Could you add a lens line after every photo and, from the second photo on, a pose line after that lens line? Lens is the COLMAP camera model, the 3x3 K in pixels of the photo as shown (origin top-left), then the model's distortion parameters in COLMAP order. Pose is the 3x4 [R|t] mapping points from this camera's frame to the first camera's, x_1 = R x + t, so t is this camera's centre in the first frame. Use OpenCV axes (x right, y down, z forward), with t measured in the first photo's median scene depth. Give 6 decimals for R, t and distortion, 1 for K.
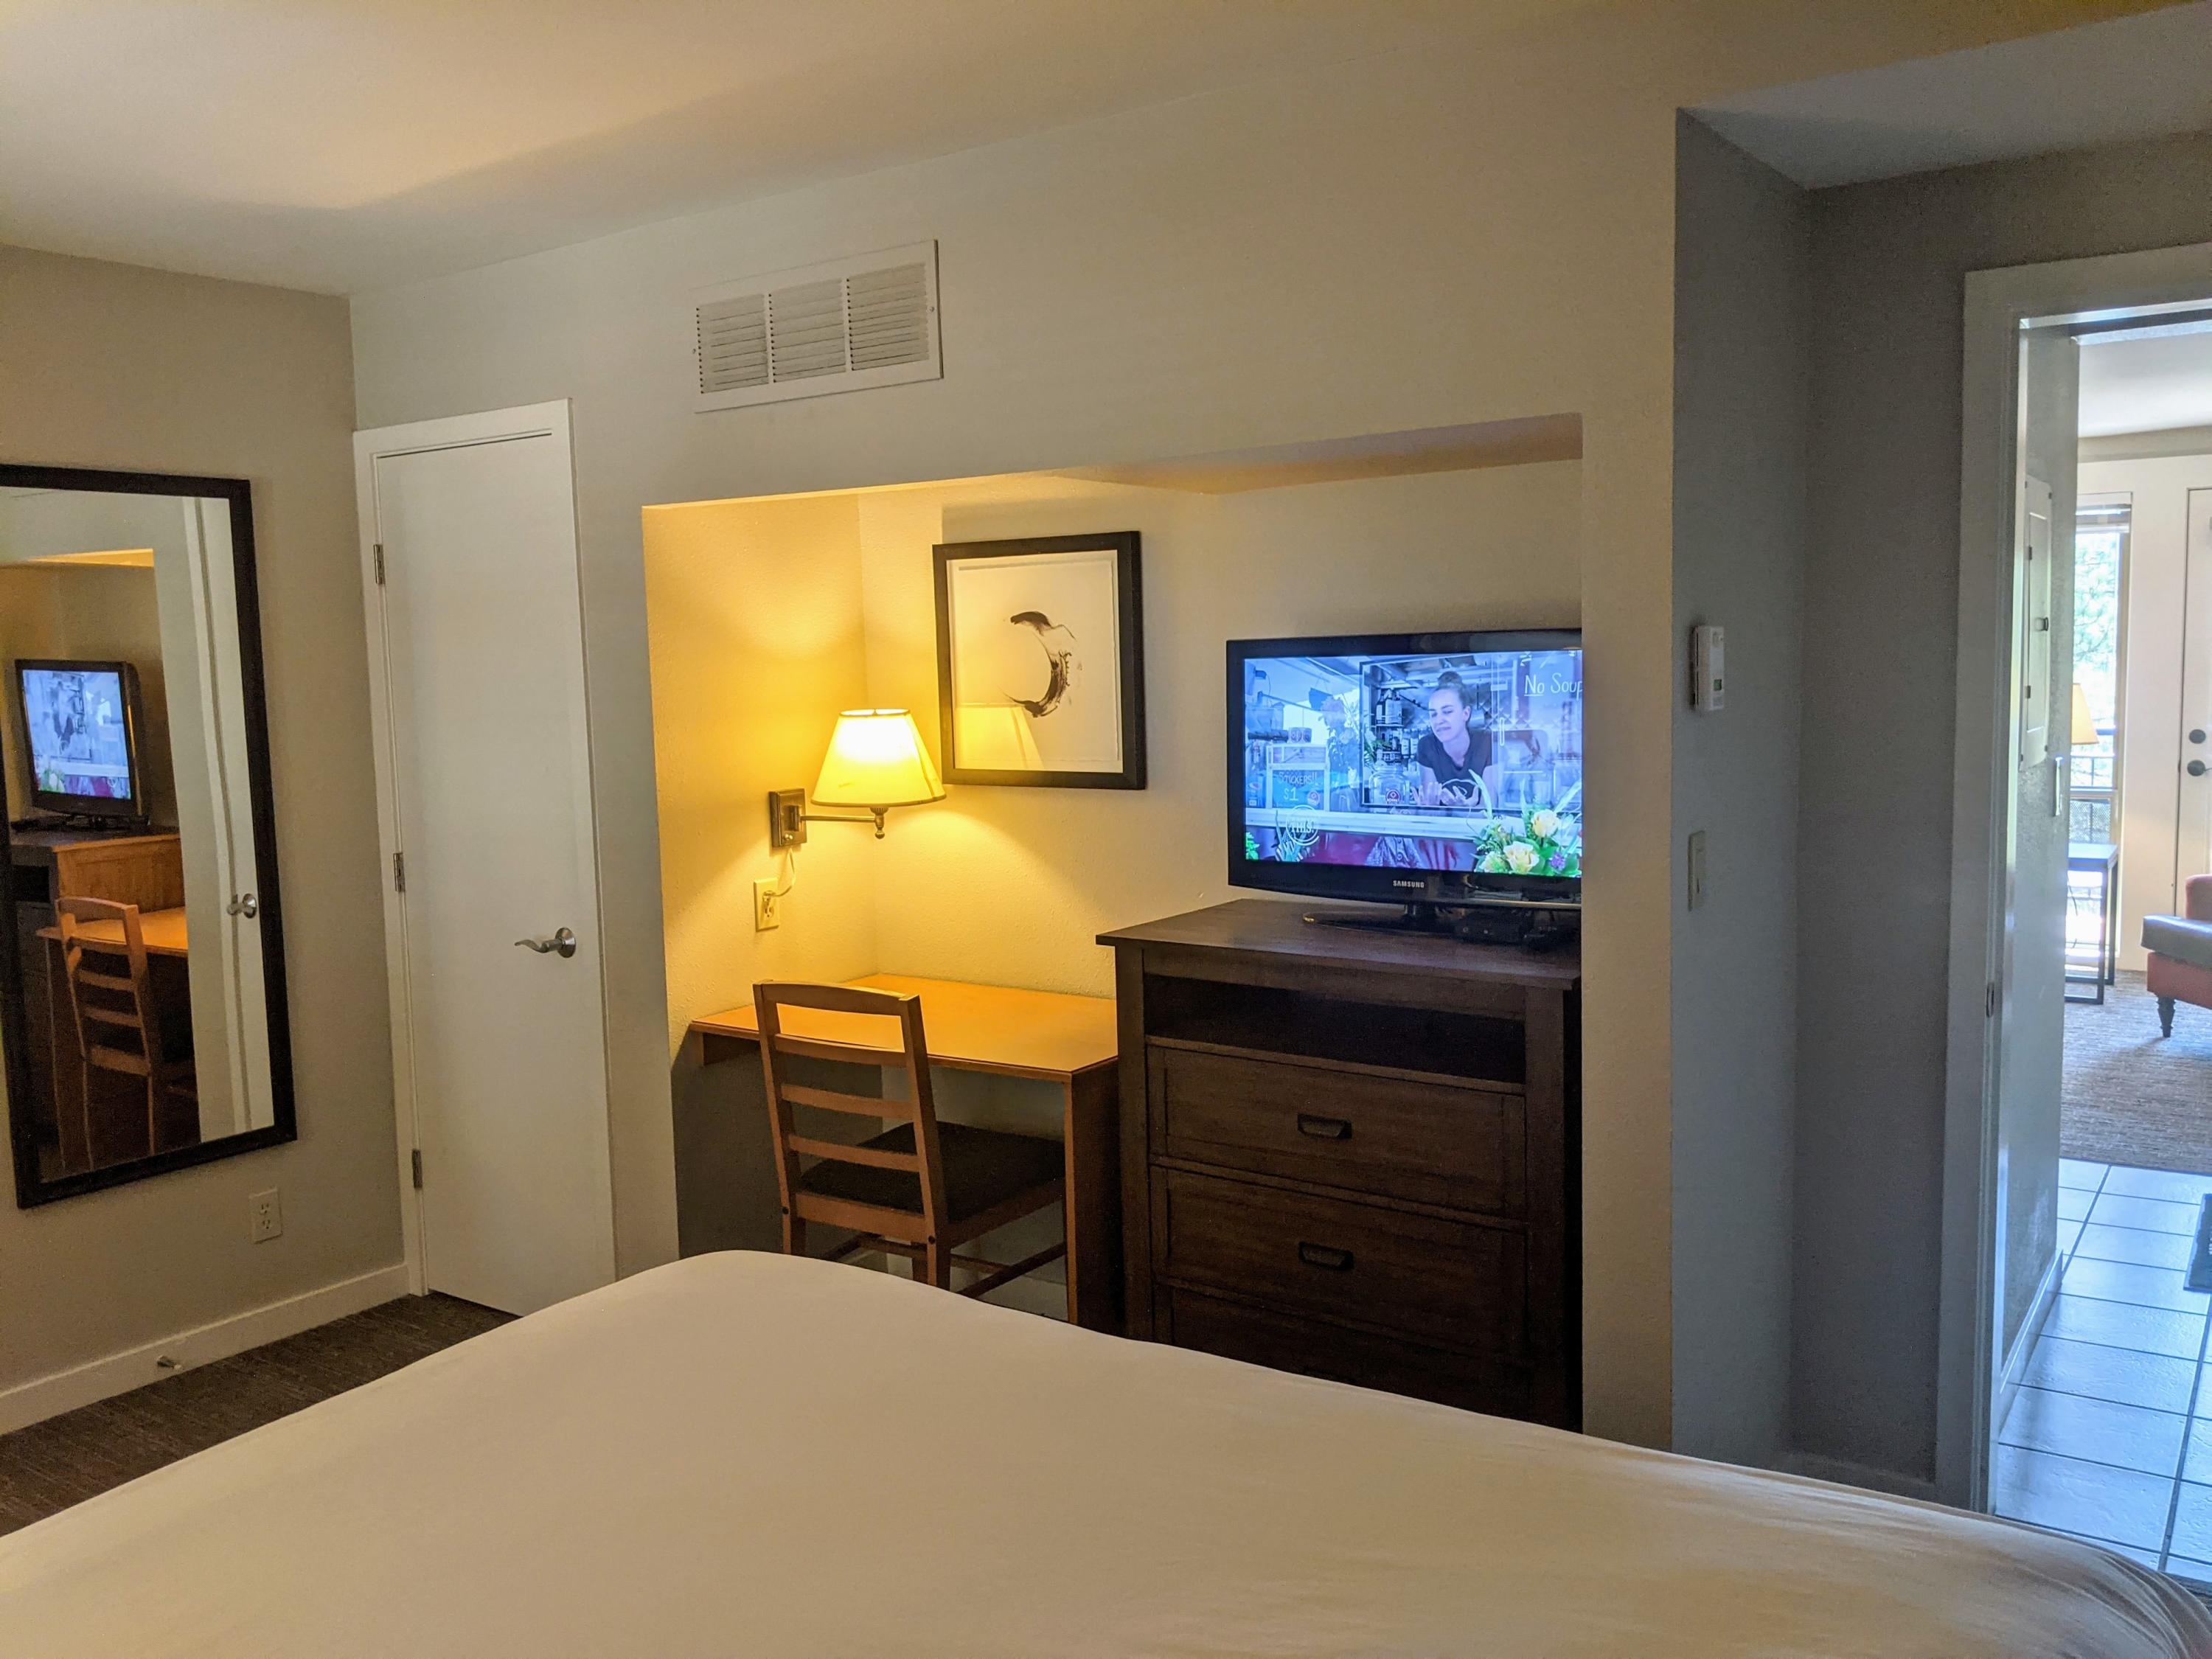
lens RADIAL K [[1750.0, 0, 1106.0], [0, 1750.0, 829.5], [0, 0, 1]] dist [0.085642, -0.150422]
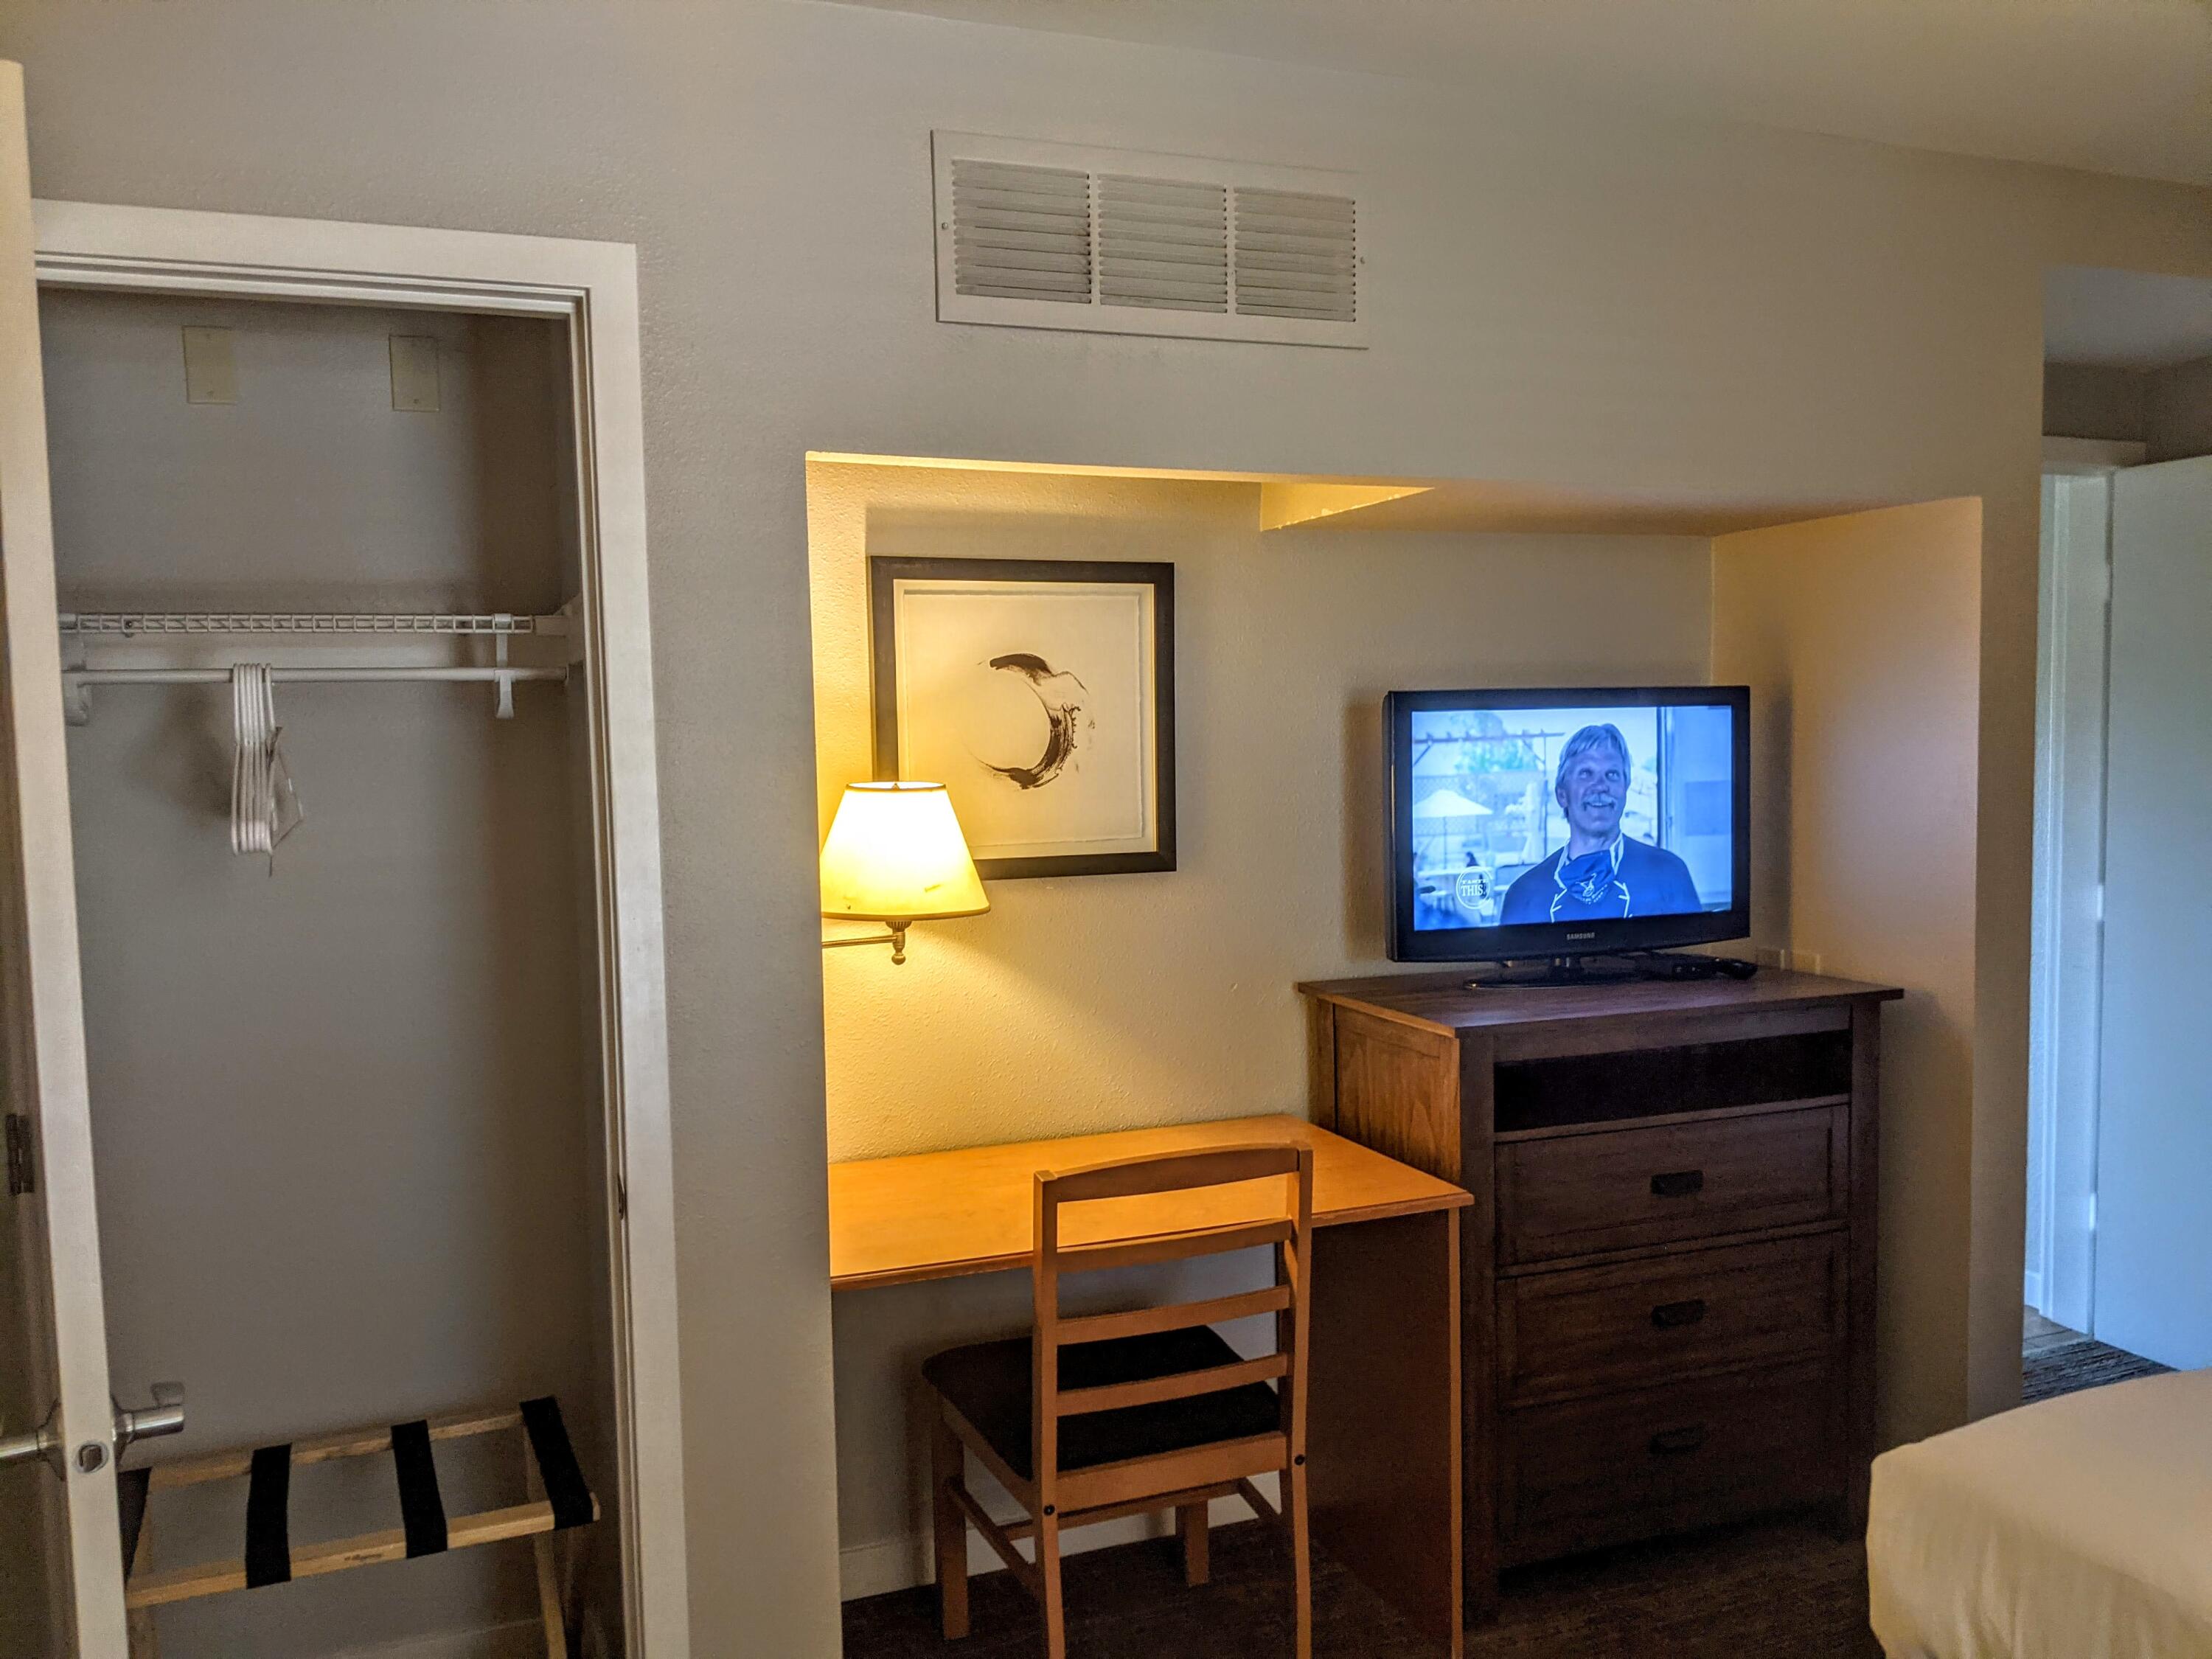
lens RADIAL K [[1704.2, 0, 1106.2], [0, 1704.2, 853.5], [0, 0, 1]] dist [0.047858, -0.139153]
pose [[0.567378, -0.045691, 0.822189, -0.668790], [0.084851, 0.996389, -0.003183, -0.031077], [-0.819074, 0.071570, 0.569206, 0.559917]]
